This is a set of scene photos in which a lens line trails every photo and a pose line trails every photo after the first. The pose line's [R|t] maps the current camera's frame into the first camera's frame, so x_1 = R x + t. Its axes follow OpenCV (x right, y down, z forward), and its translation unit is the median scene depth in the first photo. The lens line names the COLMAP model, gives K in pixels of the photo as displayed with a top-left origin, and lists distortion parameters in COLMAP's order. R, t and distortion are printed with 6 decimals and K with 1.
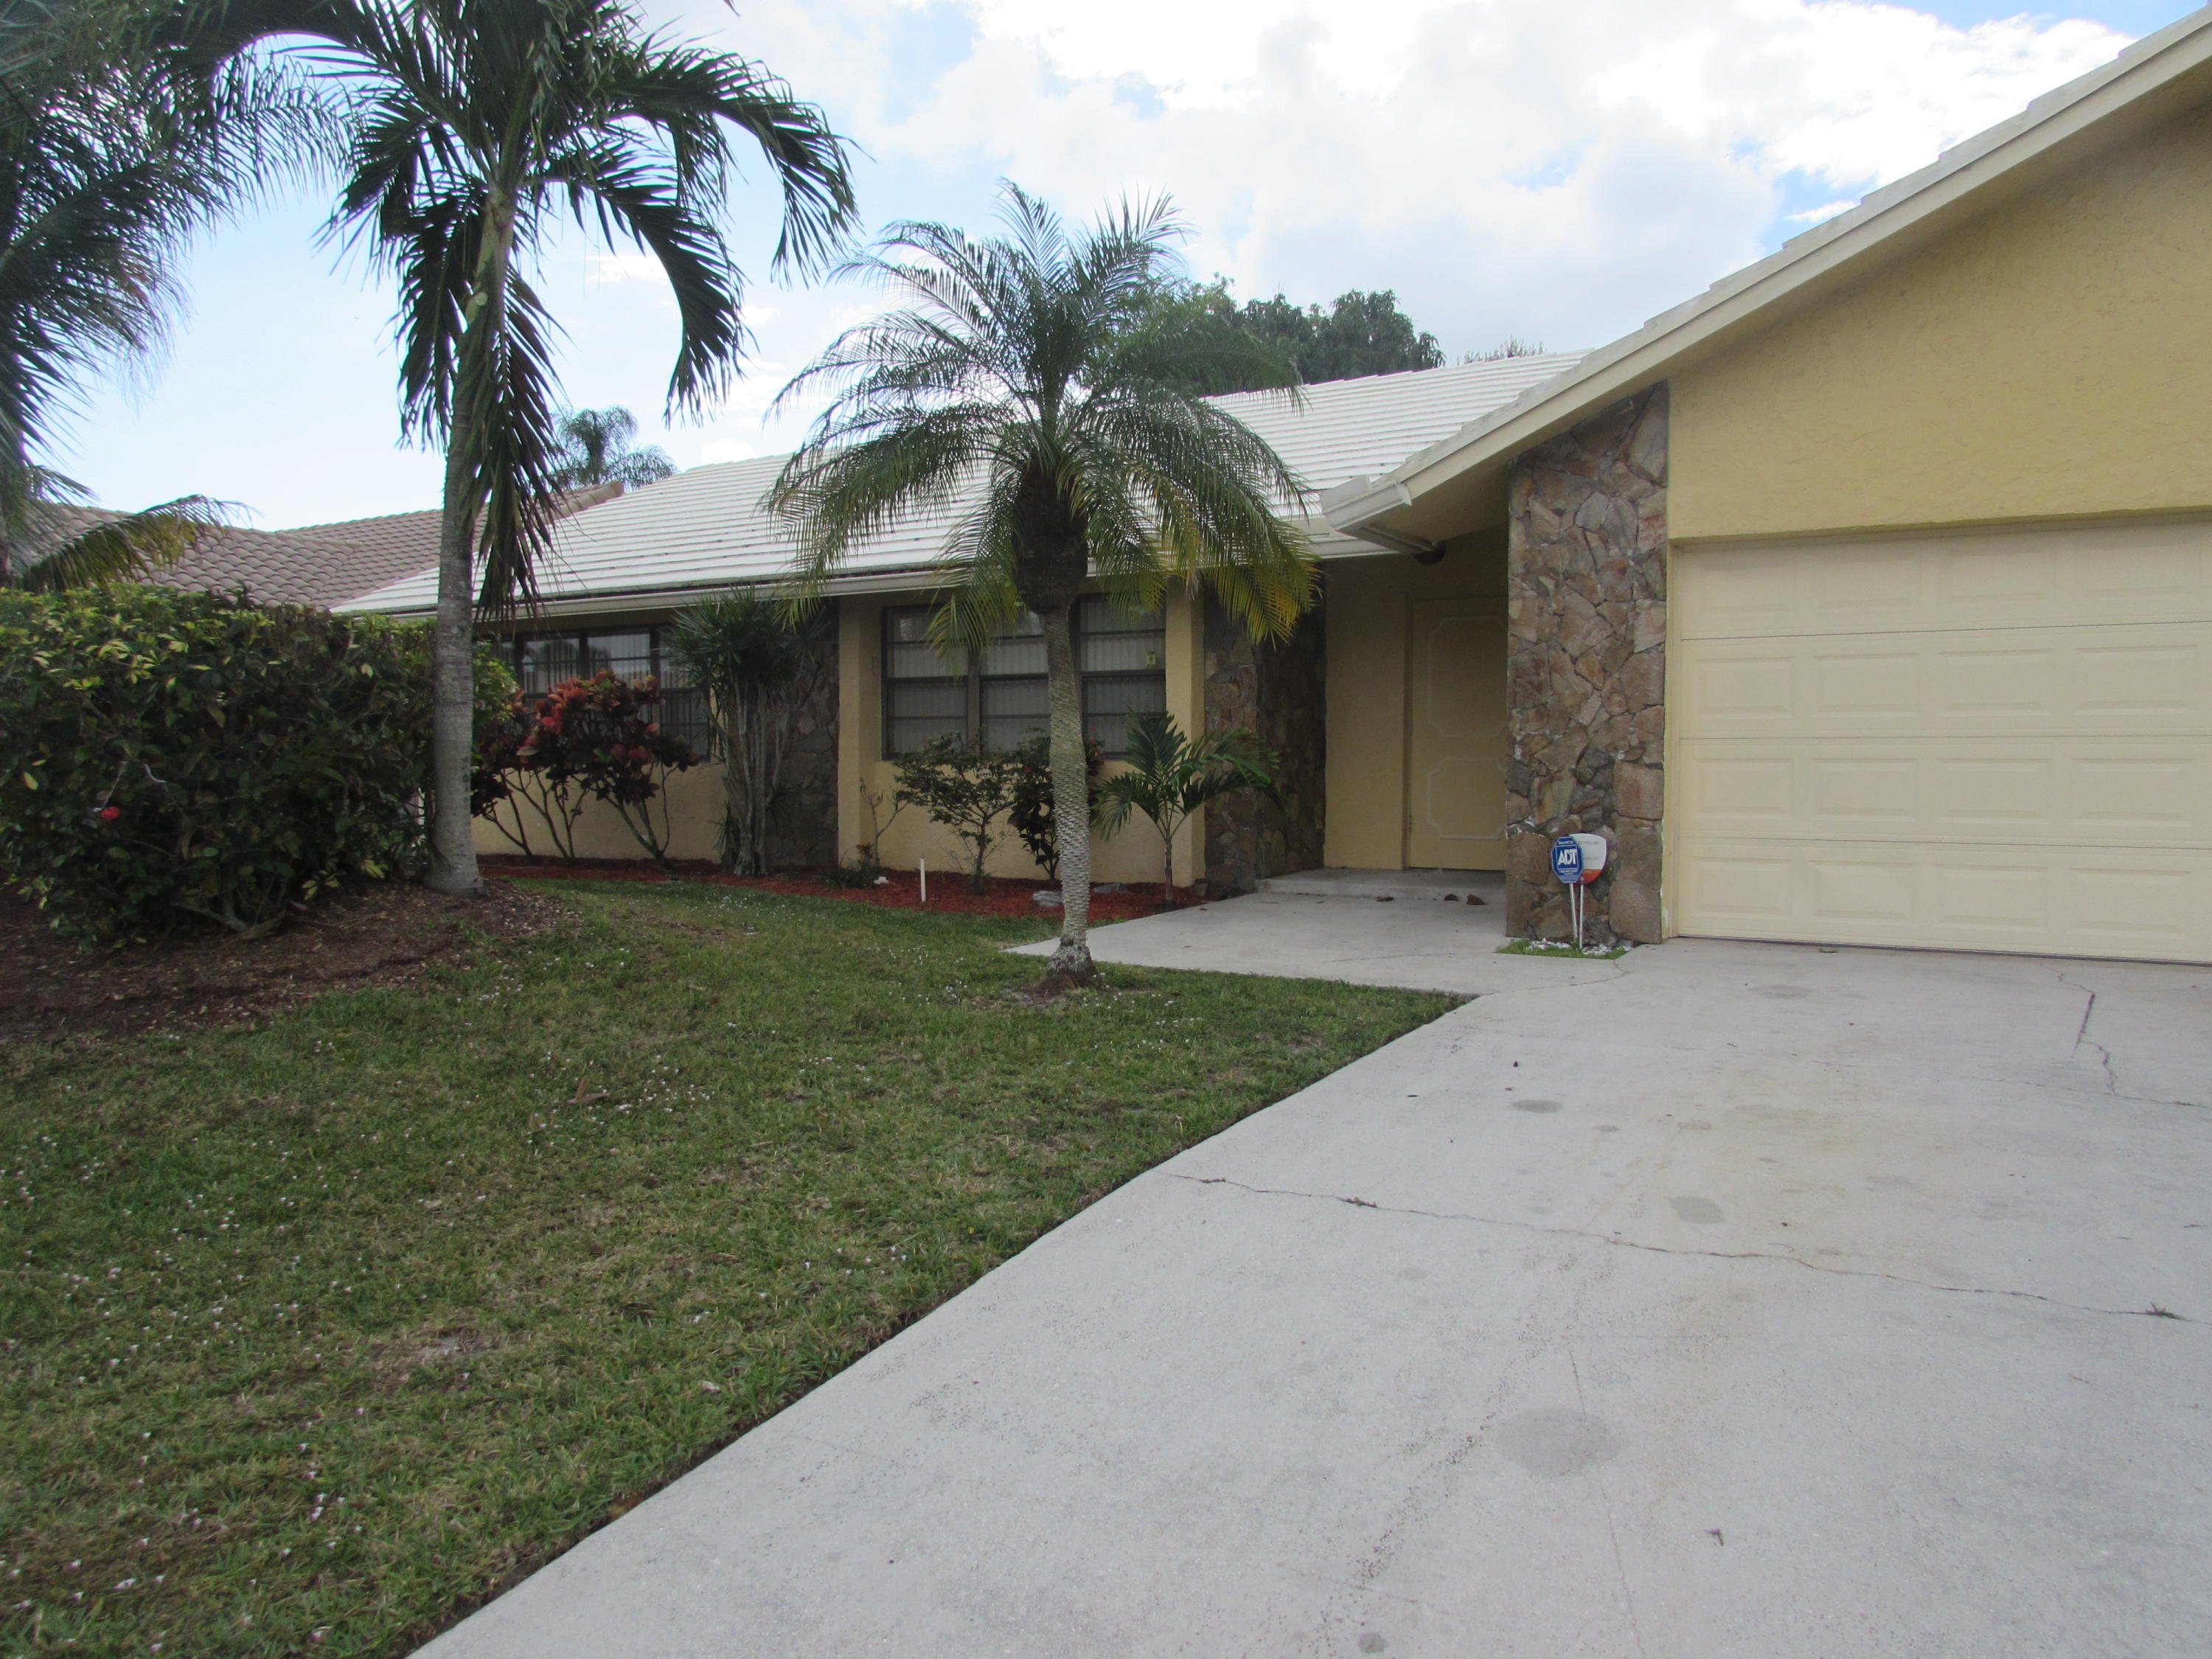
lens RADIAL K [[1559.7, 0, 1106.7], [0, 1559.7, 820.4], [0, 0, 1]] dist [-0.038920, 0.016240]
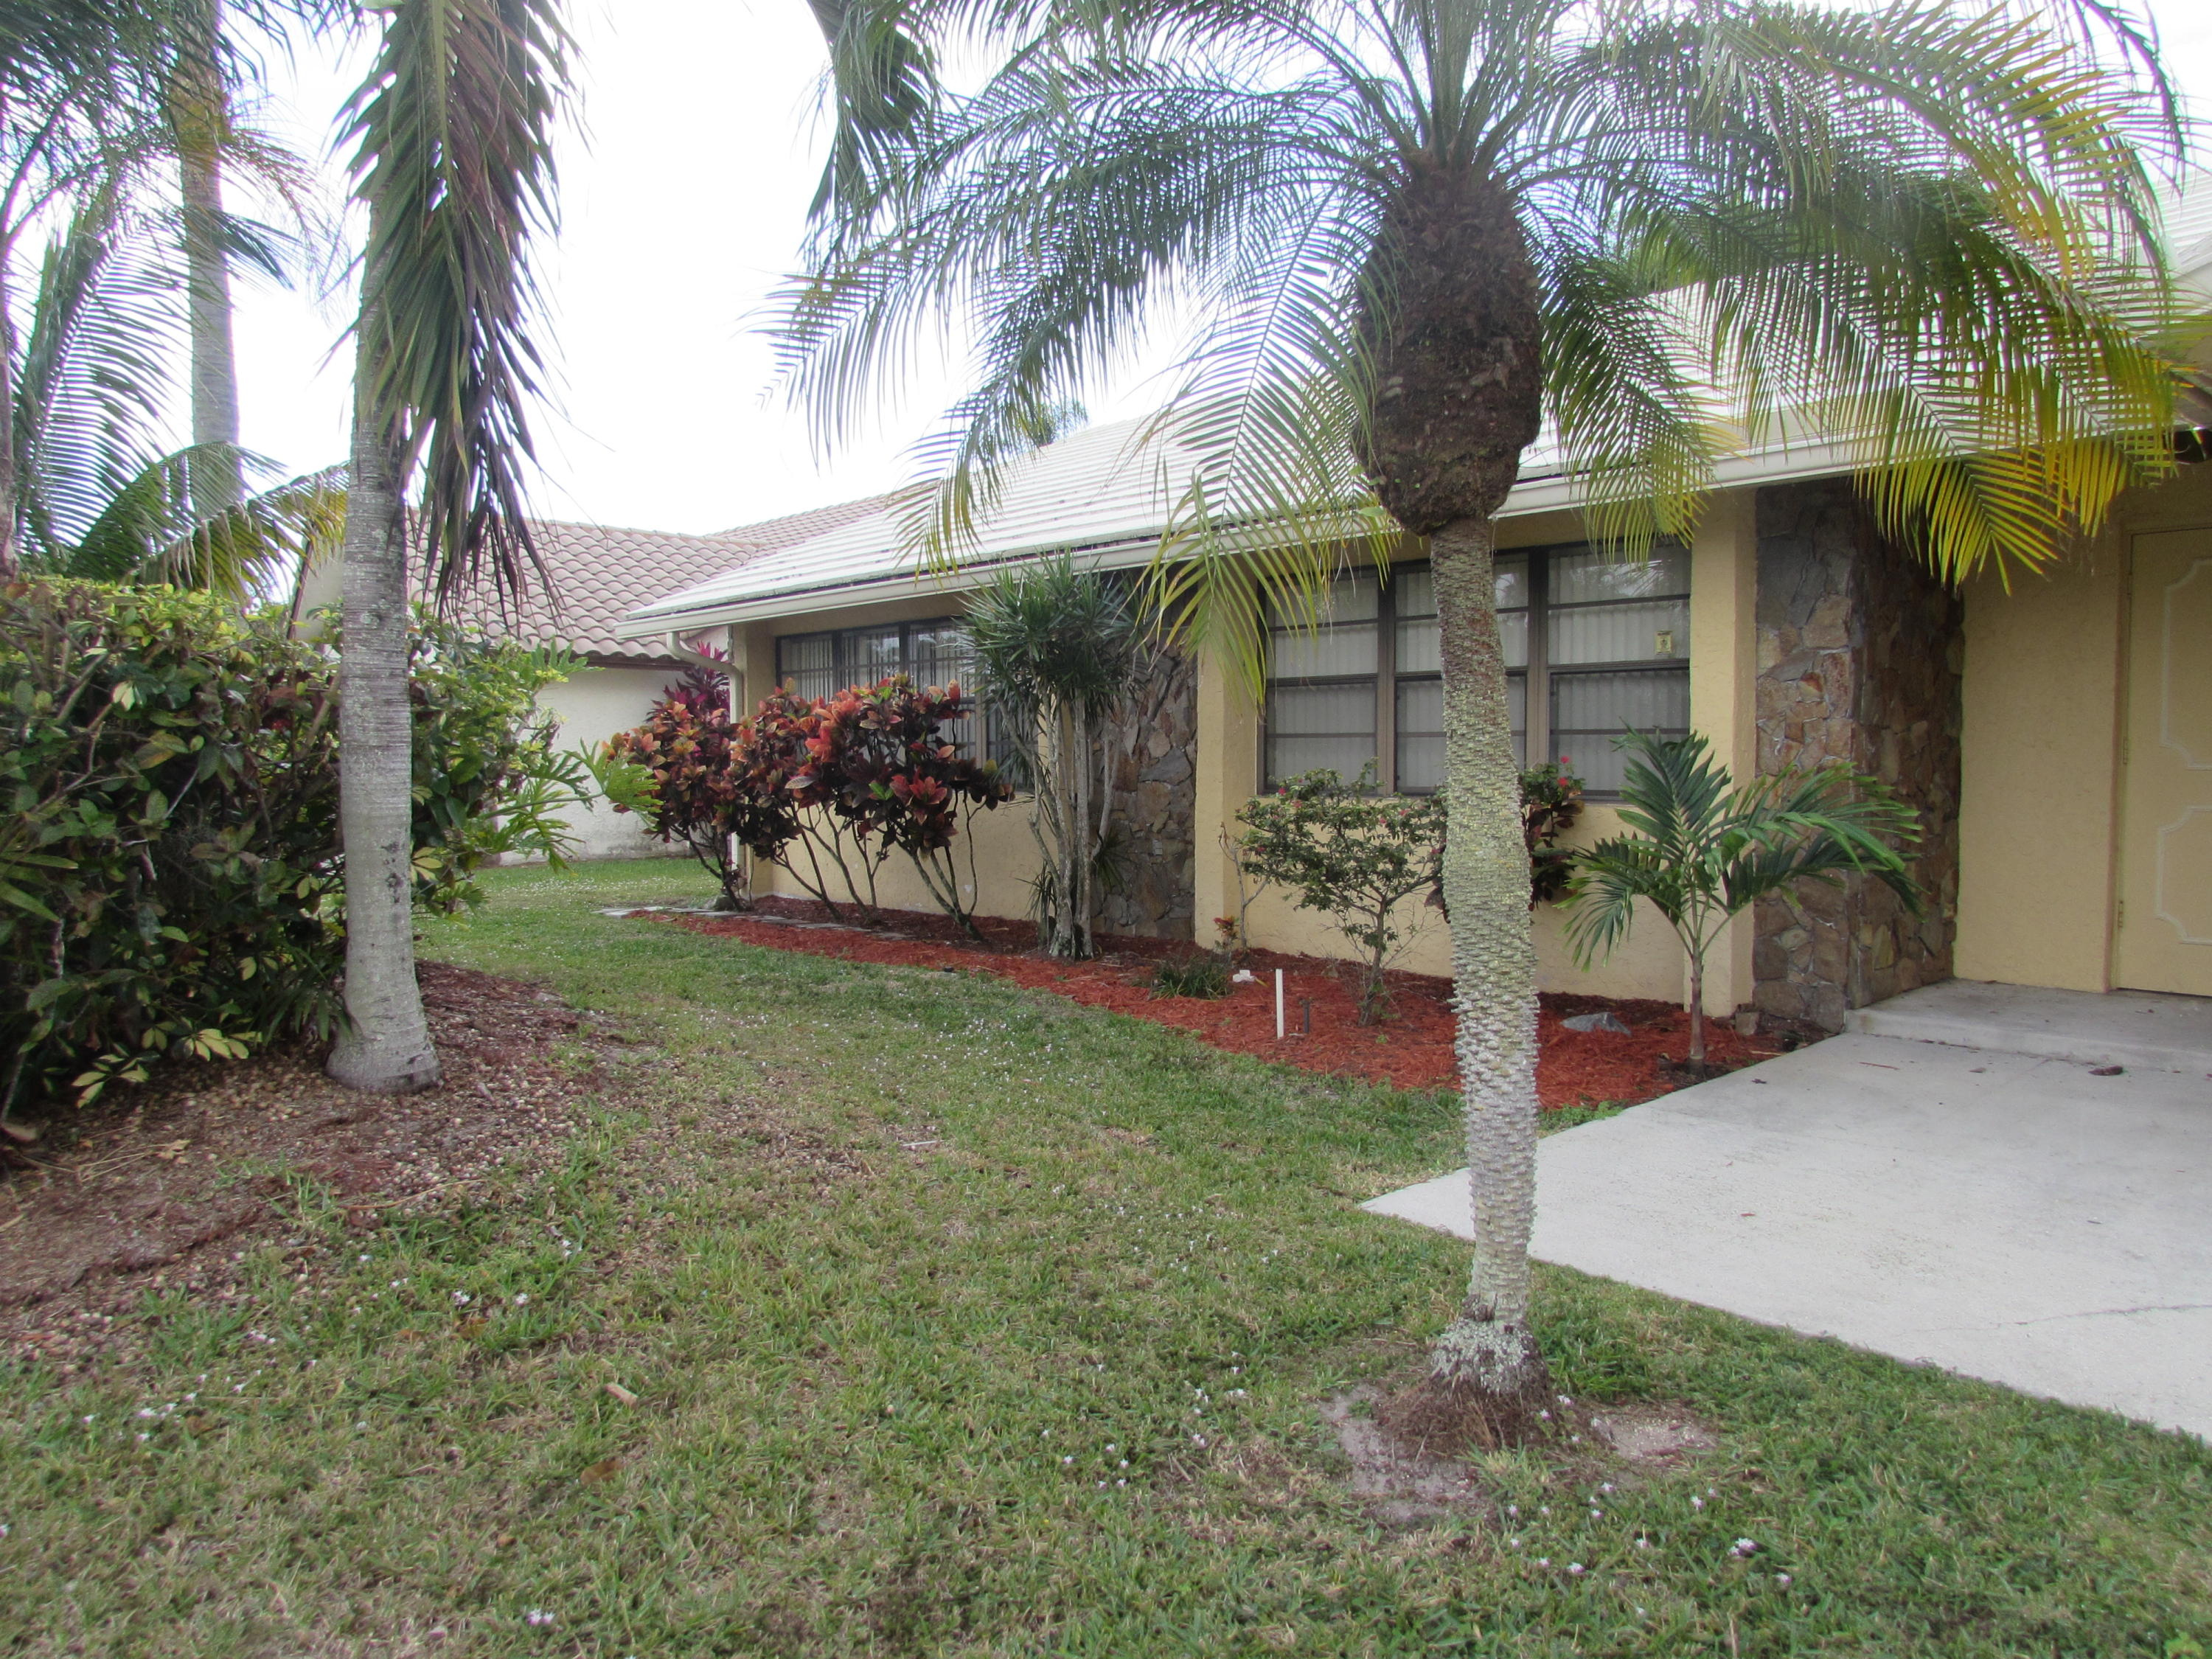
lens RADIAL K [[1559.7, 0, 1105.6], [0, 1559.7, 834.5], [0, 0, 1]] dist [-0.038920, 0.016240]
pose [[0.954732, 0.011718, -0.297236, 0.000644], [-0.007840, 0.999868, 0.014234, -0.034963], [0.297363, -0.011259, 0.954698, 0.349268]]
